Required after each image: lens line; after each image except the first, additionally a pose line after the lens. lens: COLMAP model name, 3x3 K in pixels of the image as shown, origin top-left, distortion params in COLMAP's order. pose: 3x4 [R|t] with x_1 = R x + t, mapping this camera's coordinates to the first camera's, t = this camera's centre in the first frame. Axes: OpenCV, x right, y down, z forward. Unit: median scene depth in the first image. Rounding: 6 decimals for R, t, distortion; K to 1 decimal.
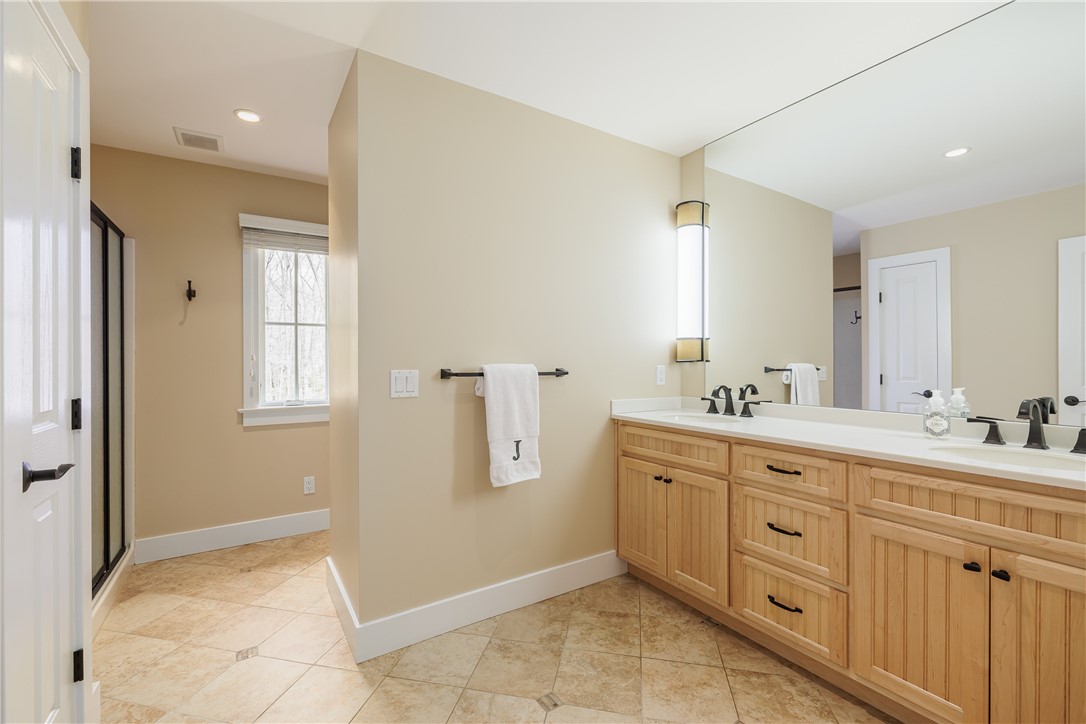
lens RADIAL K [[457.2, 0, 544.2], [0, 457.2, 357.4], [0, 0, 1]] dist [-0.001237, -0.000741]
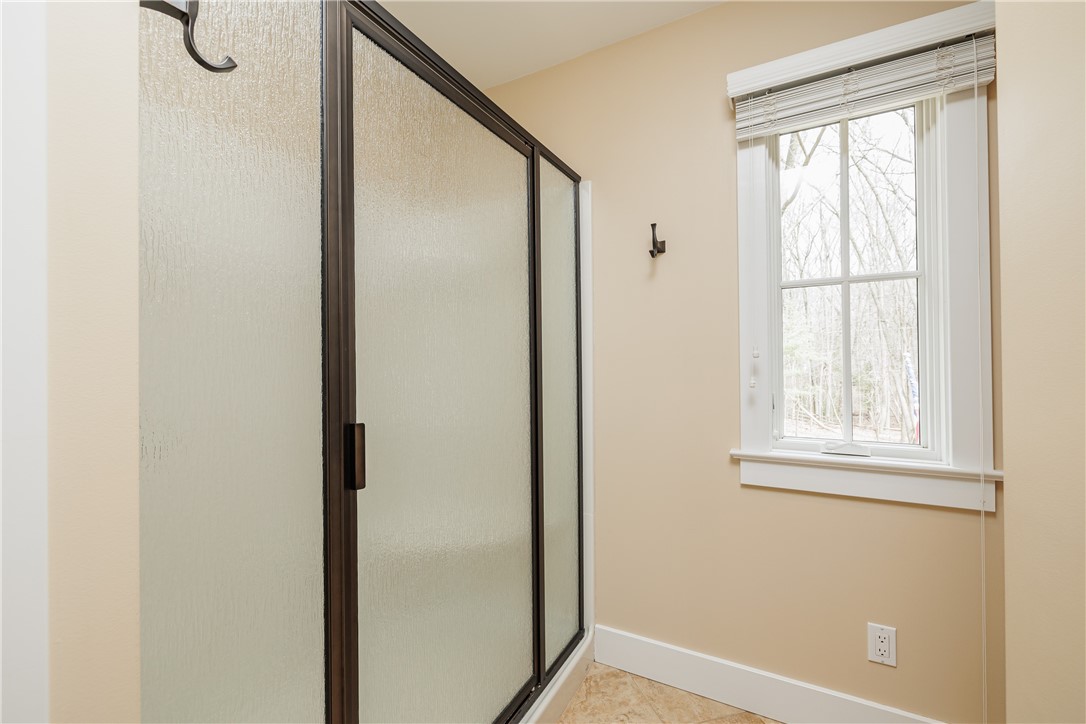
lens RADIAL K [[451.9, 0, 536.1], [0, 451.9, 358.2], [0, 0, 1]] dist [0.001766, 0.000002]
pose [[0.467024, -0.003208, -0.884239, -0.307130], [0.010529, 0.999943, 0.001933, 0.002833], [0.884182, -0.010213, 0.467031, 0.550615]]
